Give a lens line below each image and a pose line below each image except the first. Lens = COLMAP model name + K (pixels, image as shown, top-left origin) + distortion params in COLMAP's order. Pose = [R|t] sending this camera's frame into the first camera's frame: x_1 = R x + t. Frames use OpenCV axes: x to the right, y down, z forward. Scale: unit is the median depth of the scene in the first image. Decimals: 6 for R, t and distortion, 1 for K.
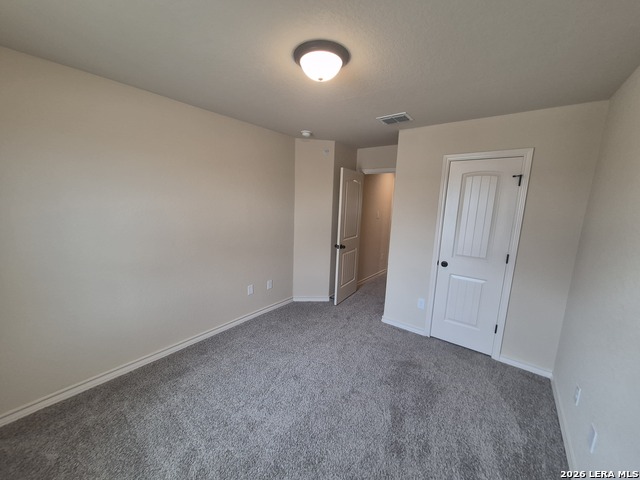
lens RADIAL K [[251.3, 0, 315.1], [0, 251.3, 242.0], [0, 0, 1]] dist [0.007832, -0.000485]
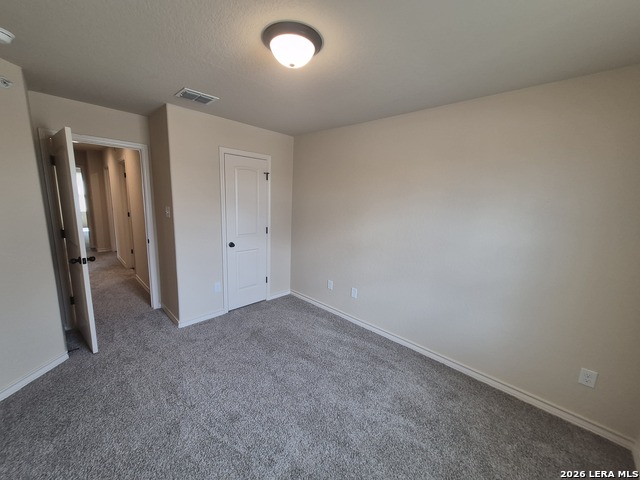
lens RADIAL K [[251.3, 0, 315.1], [0, 251.3, 242.0], [0, 0, 1]] dist [0.007832, -0.000485]
pose [[0.115937, -0.201449, 0.972614, -0.580922], [0.123940, 0.974498, 0.187065, -0.096200], [-0.985494, 0.098858, 0.137948, 0.487239]]
